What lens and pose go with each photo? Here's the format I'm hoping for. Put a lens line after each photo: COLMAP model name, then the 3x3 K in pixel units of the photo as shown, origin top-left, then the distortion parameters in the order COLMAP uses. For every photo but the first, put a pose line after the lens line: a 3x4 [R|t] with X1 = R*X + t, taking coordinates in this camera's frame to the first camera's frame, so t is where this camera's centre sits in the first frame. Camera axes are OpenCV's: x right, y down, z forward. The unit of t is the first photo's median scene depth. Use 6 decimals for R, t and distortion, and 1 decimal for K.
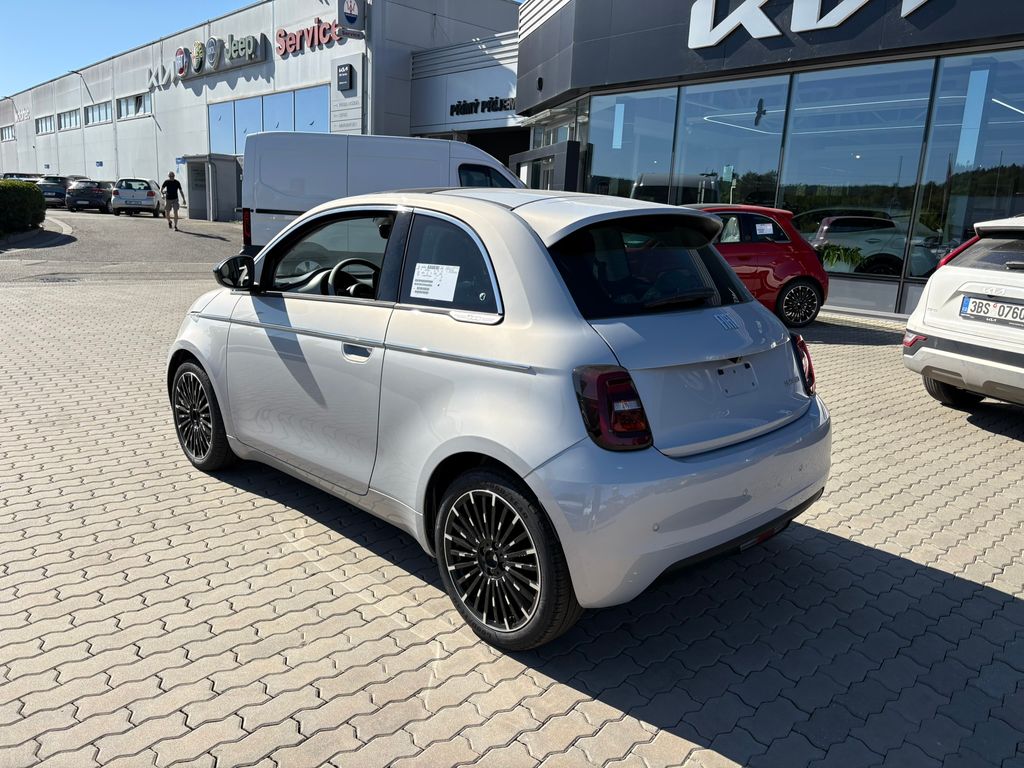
lens RADIAL K [[762.6, 0, 489.4], [0, 762.6, 383.8], [0, 0, 1]] dist [0.055265, -0.081485]
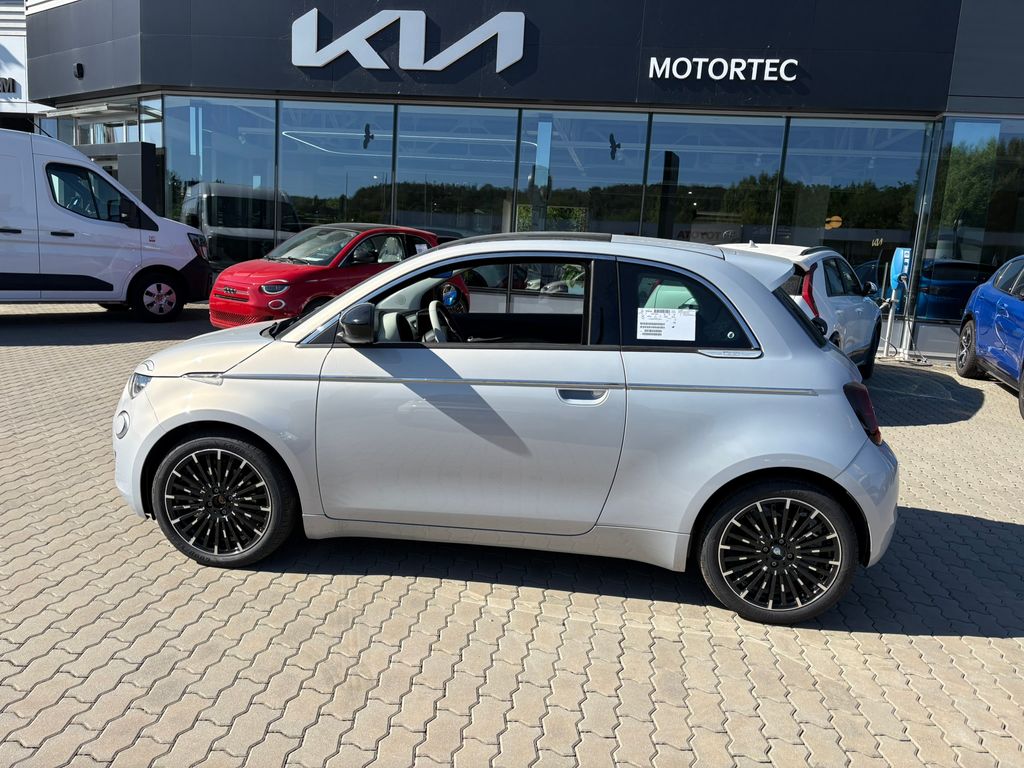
lens RADIAL K [[762.6, 0, 489.4], [0, 762.6, 383.8], [0, 0, 1]] dist [0.055265, -0.081485]
pose [[0.771081, -0.106612, 0.627749, -0.829180], [0.109453, 0.993401, 0.034268, -0.097287], [-0.627260, 0.042285, 0.777661, 0.259584]]
